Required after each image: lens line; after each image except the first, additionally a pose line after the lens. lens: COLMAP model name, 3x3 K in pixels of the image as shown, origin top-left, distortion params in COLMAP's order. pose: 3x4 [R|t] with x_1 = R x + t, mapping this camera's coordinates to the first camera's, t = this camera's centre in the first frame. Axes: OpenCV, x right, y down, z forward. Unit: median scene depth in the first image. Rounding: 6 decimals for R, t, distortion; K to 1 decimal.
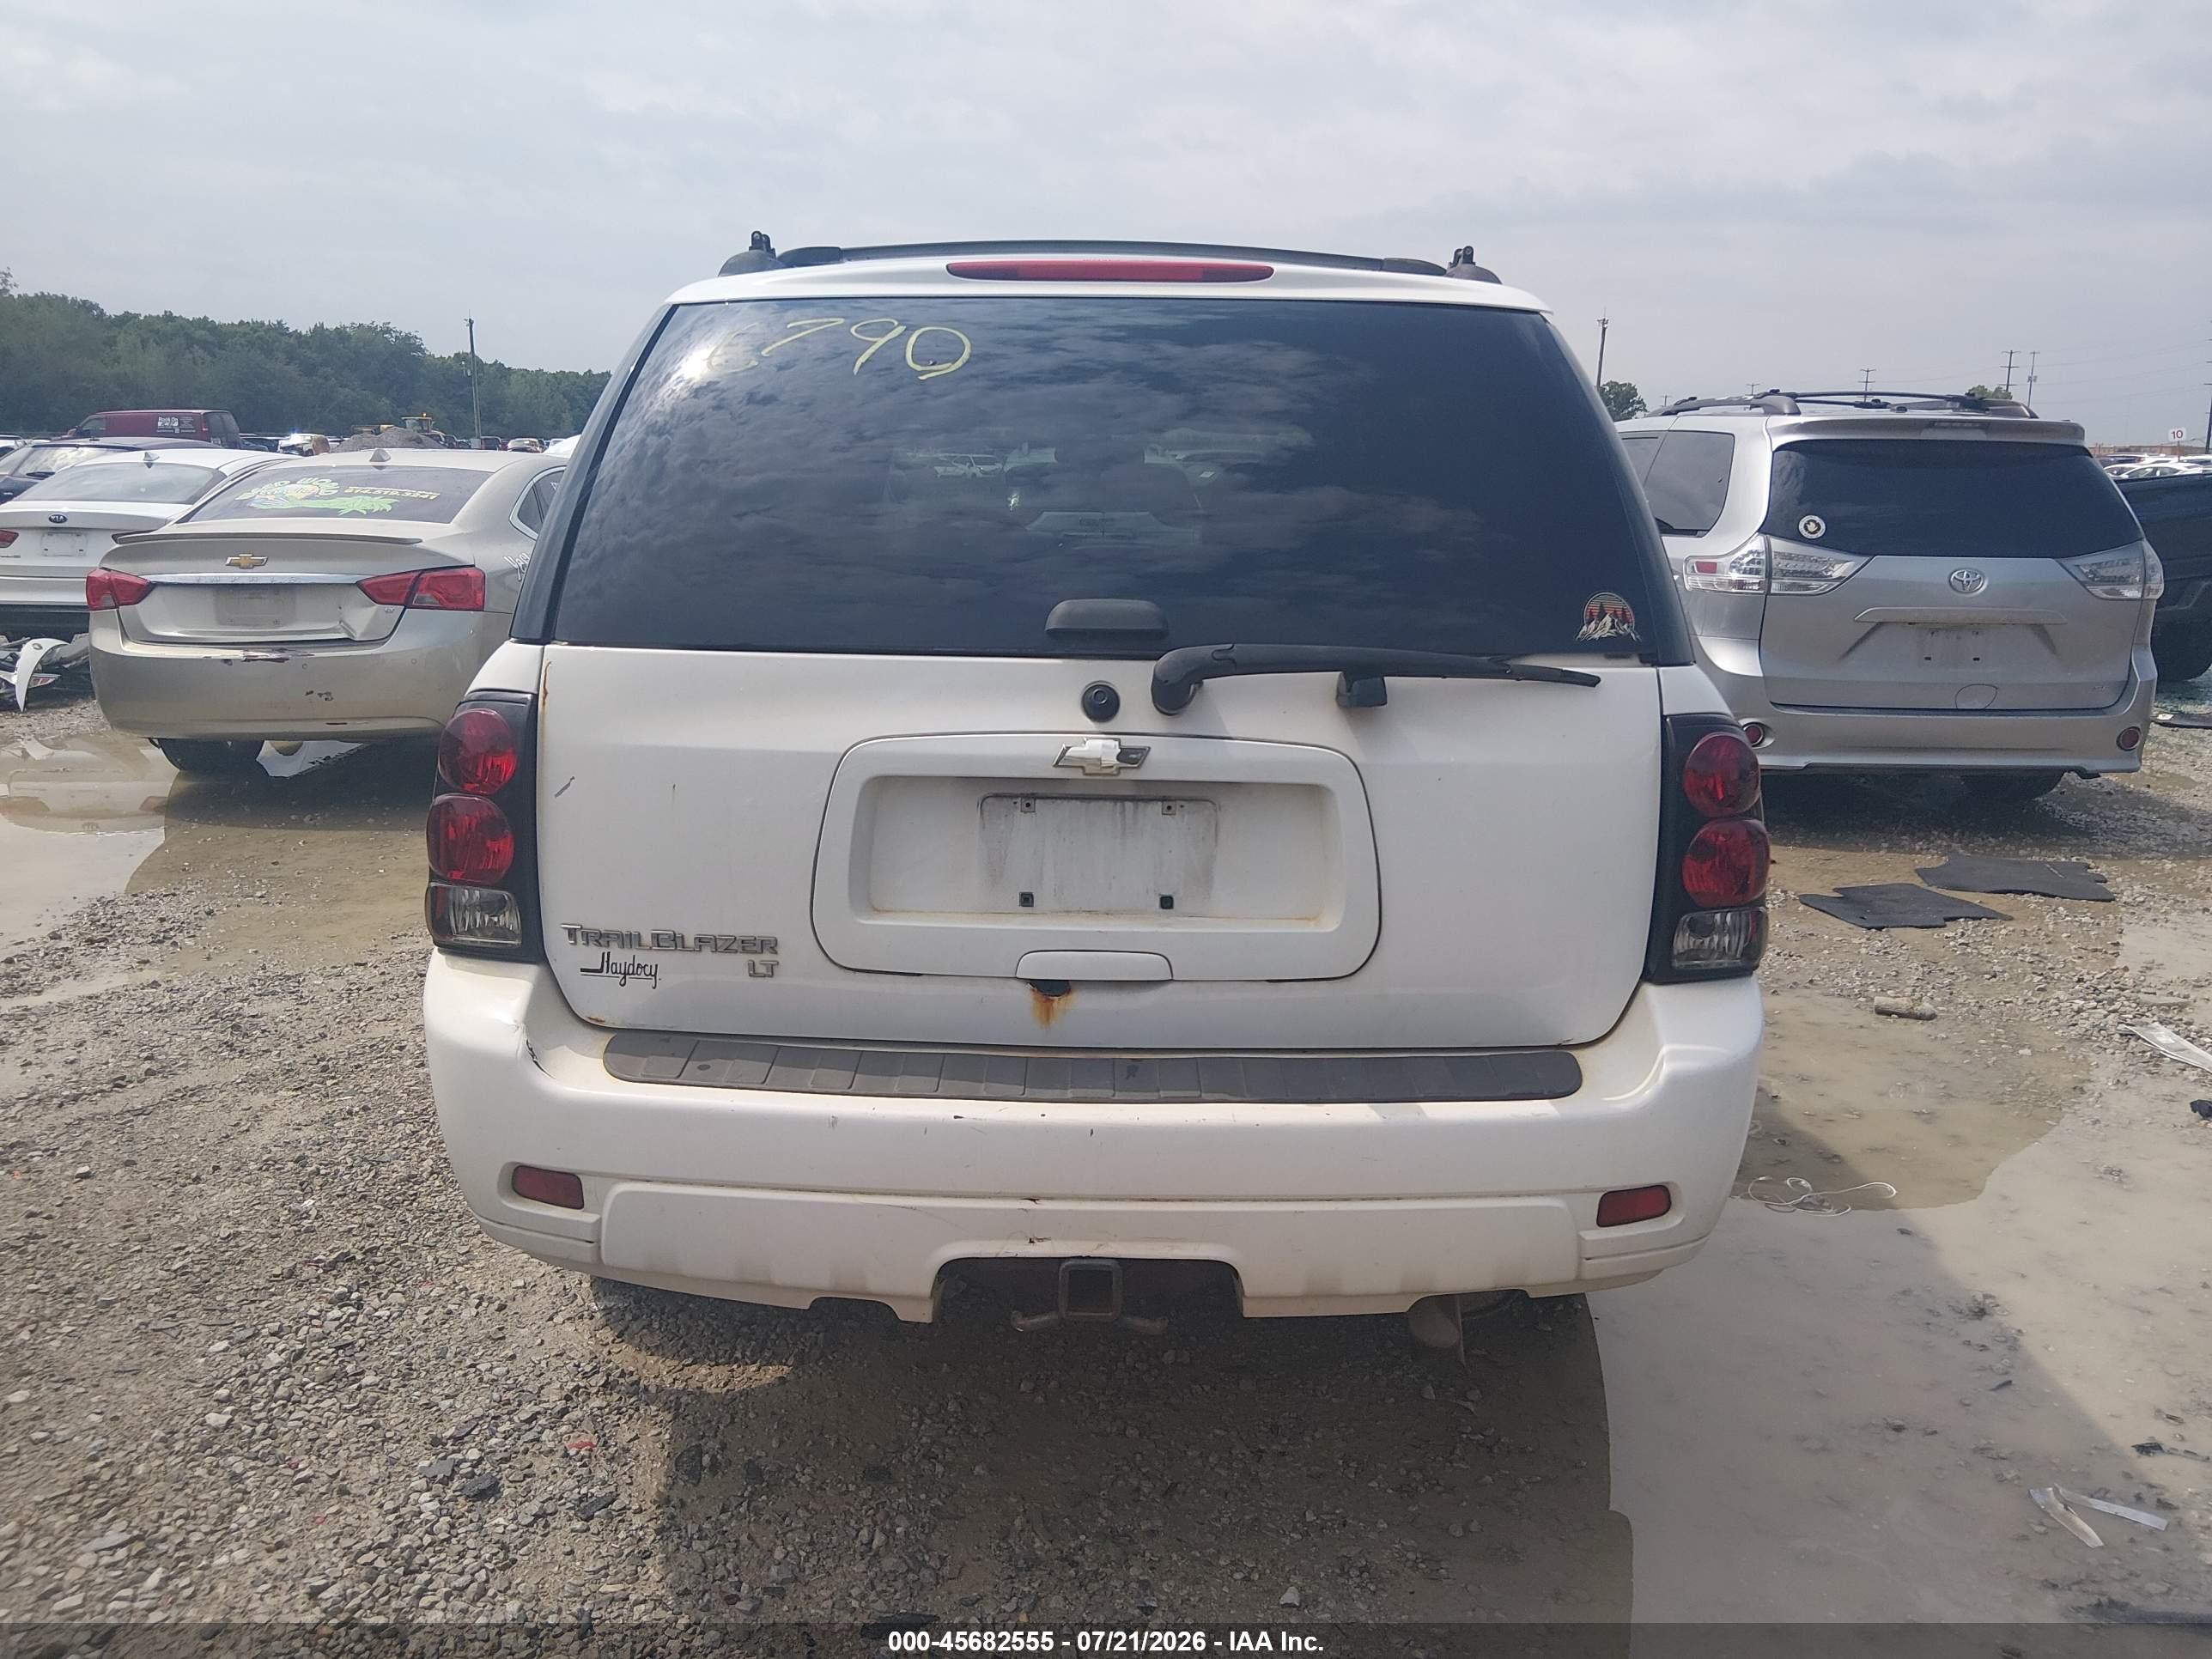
lens RADIAL K [[1701.0, 0, 1105.4], [0, 1701.0, 836.0], [0, 0, 1]] dist [0.072097, -0.119813]
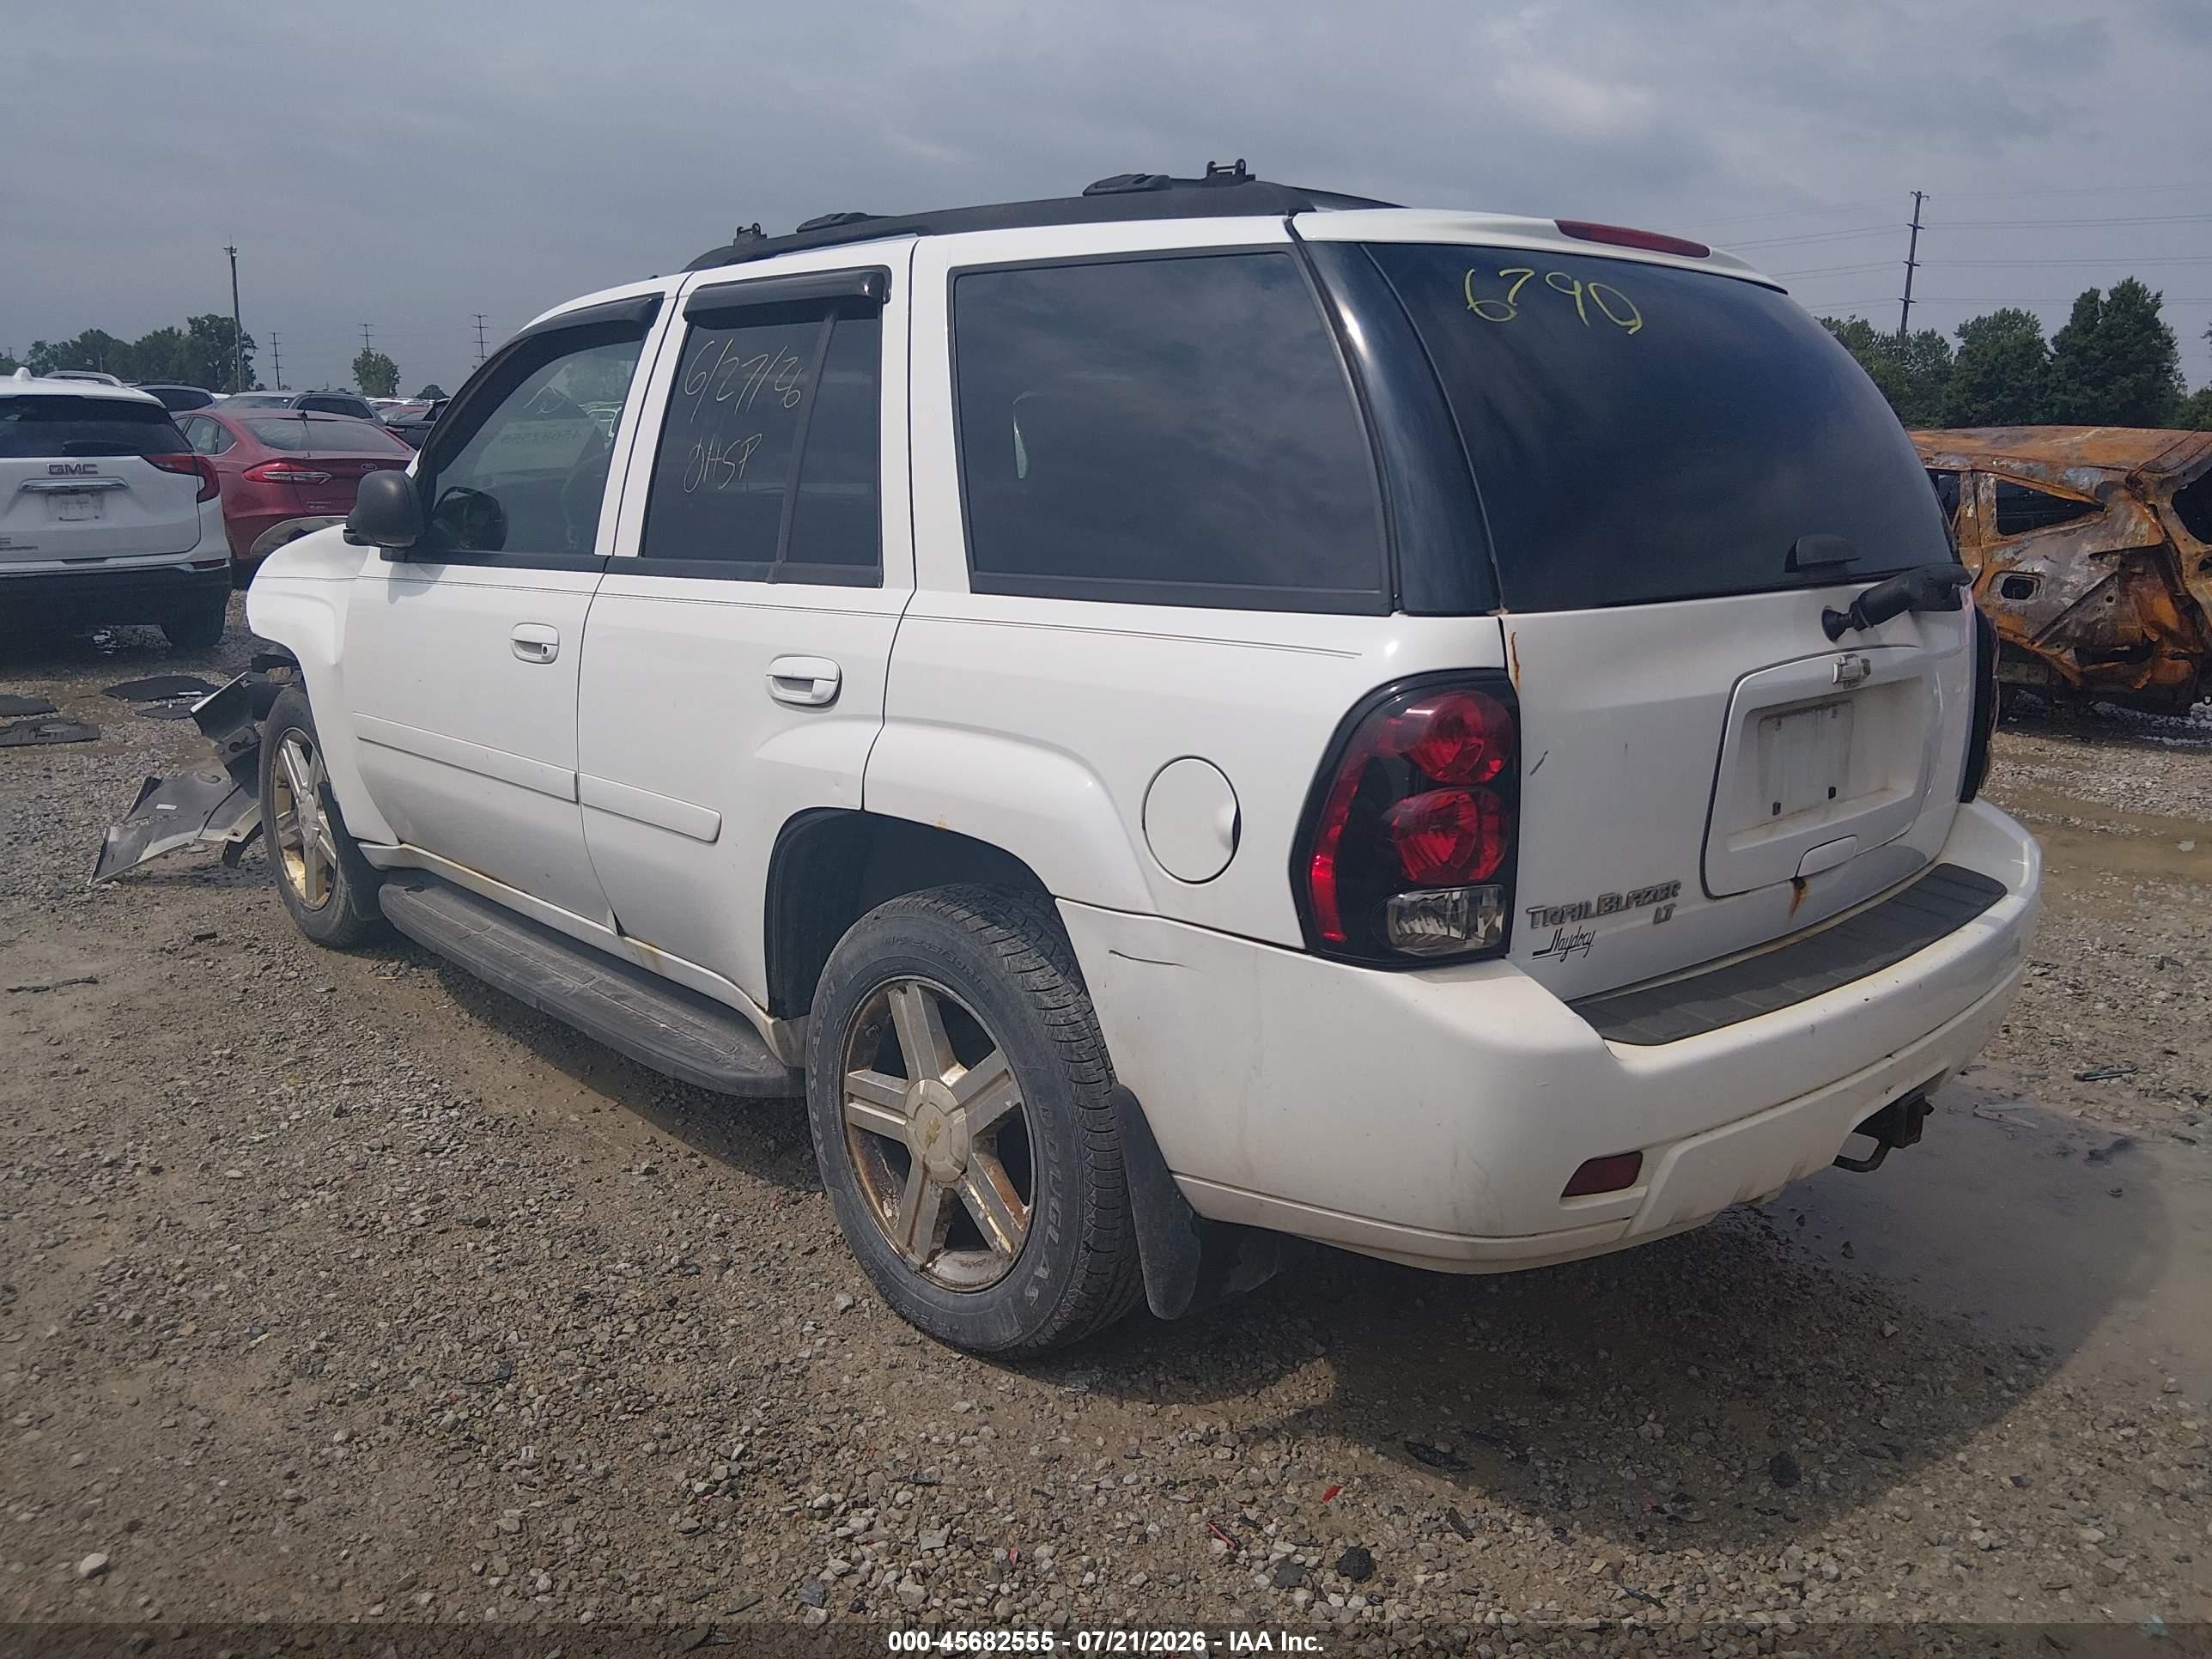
lens RADIAL K [[1701.0, 0, 1105.4], [0, 1701.0, 836.0], [0, 0, 1]] dist [0.072097, -0.119813]
pose [[0.723544, -0.161095, 0.671217, -1.125720], [0.139729, 0.986437, 0.086127, -0.103465], [-0.675988, 0.031472, 0.736240, 0.468481]]
